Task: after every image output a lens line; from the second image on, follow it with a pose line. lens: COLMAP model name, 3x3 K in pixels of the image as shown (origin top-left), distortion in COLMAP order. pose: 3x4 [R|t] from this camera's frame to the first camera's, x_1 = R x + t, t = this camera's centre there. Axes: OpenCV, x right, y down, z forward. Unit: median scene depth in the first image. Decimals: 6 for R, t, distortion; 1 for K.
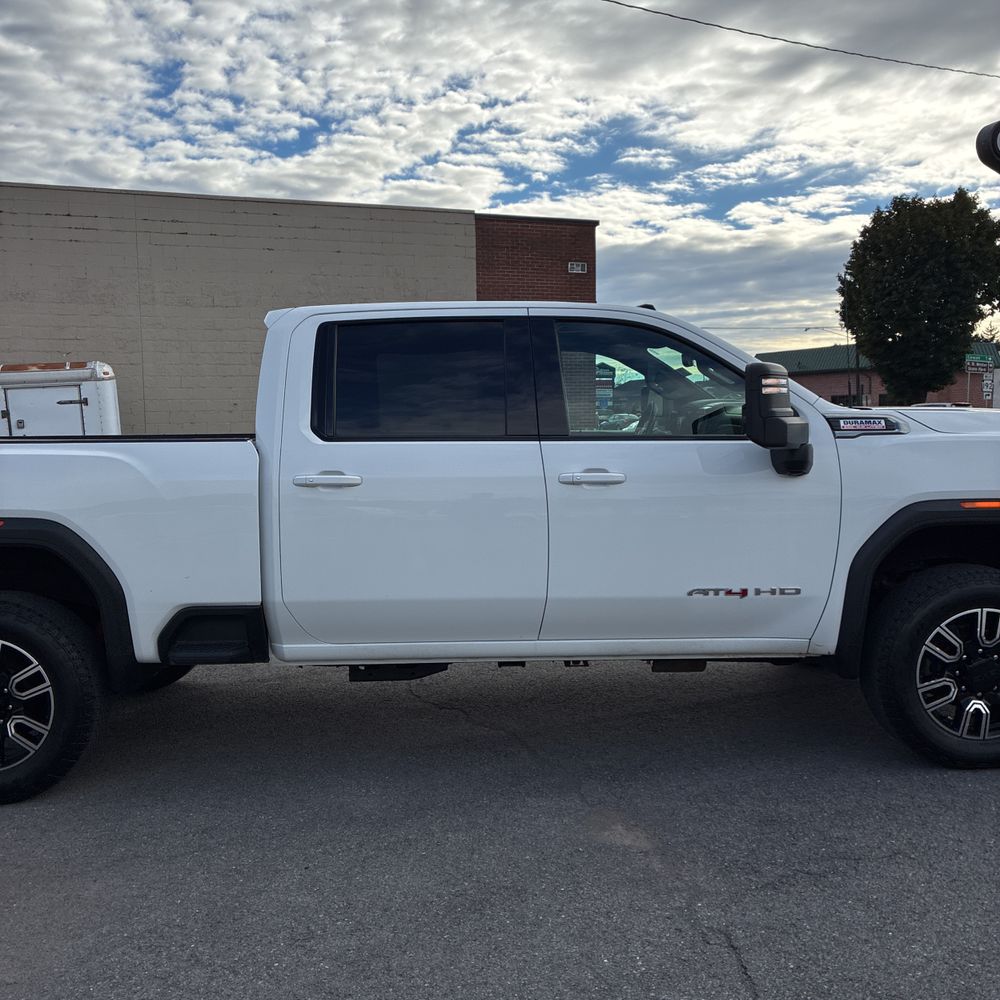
lens RADIAL K [[1038.8, 0, 520.9], [0, 1038.8, 556.4], [0, 0, 1]] dist [0.042222, 0.000000]
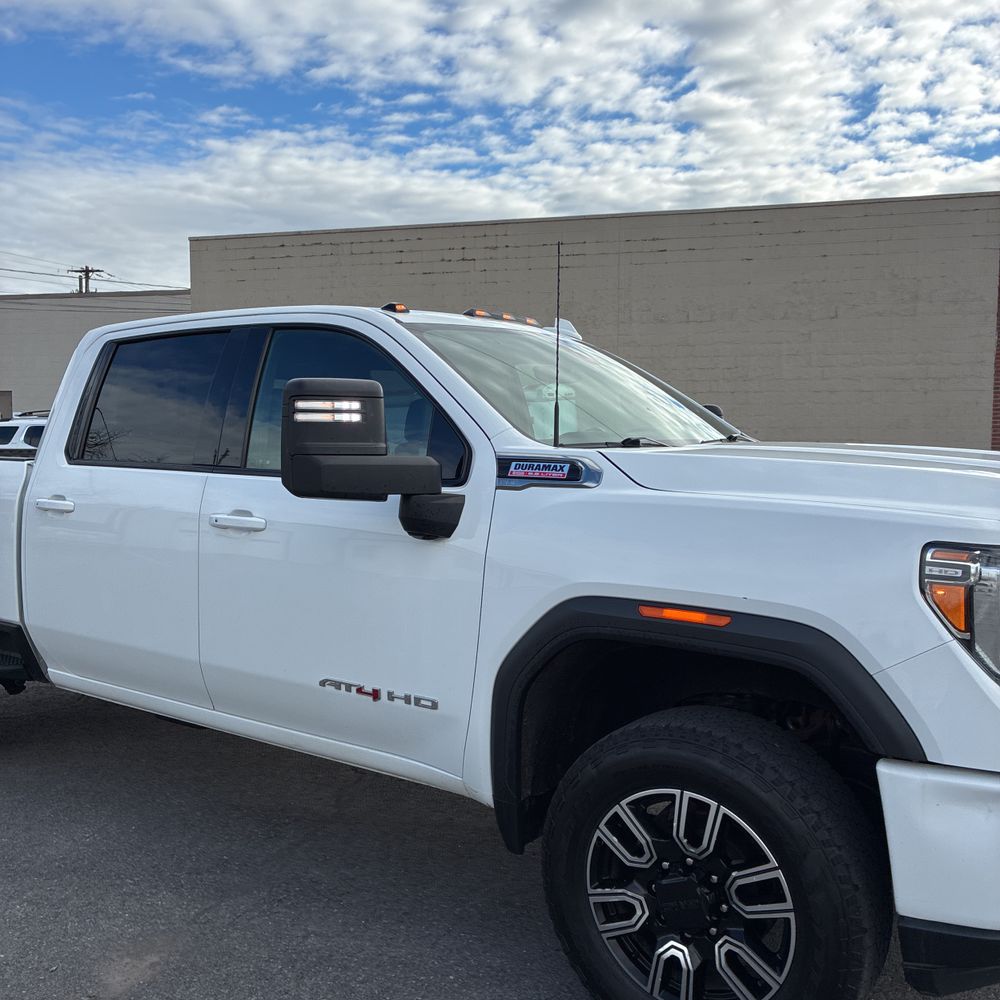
lens RADIAL K [[1038.8, 0, 476.3], [0, 1038.8, 535.0], [0, 0, 1]] dist [0.042222, 0.000000]
pose [[0.803037, 0.077522, -0.590865, 0.172341], [-0.099904, 0.994983, -0.005236, -0.019661], [0.587495, 0.063235, 0.806754, 0.113087]]
